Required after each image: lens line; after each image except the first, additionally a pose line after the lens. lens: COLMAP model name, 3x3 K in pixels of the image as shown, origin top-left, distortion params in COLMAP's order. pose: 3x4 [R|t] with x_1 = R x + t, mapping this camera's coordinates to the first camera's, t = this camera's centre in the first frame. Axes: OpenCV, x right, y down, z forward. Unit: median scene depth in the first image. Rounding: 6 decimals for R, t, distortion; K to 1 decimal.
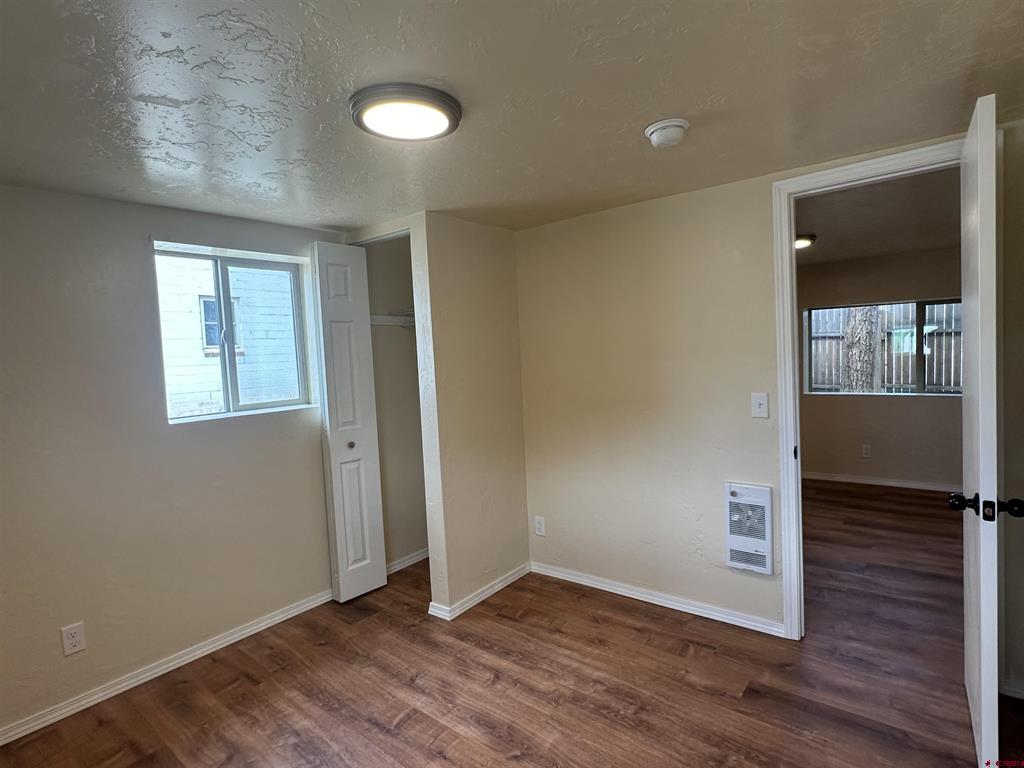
lens RADIAL K [[522.0, 0, 516.5], [0, 522.0, 382.3], [0, 0, 1]] dist [-0.001744, -0.000482]
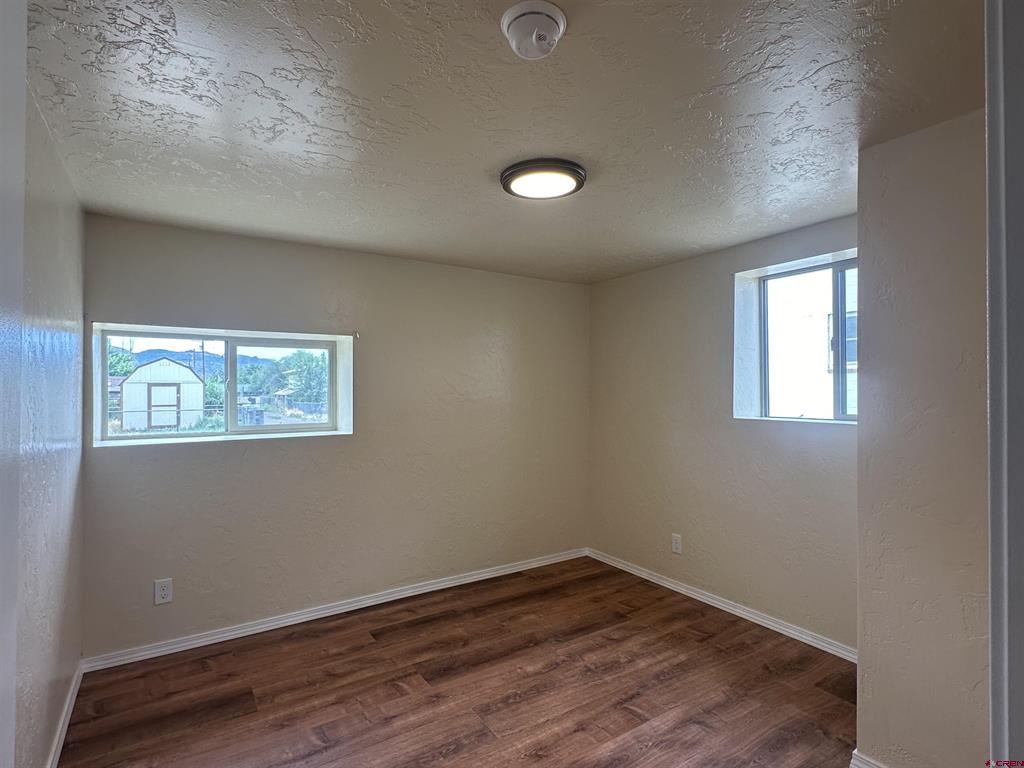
lens RADIAL K [[522.0, 0, 516.5], [0, 522.0, 382.3], [0, 0, 1]] dist [-0.001744, -0.000482]
pose [[-0.310798, 0.037232, -0.949747, 0.777775], [-0.034689, 0.998122, 0.050480, -0.060456], [0.949843, 0.048635, -0.308923, 0.993905]]
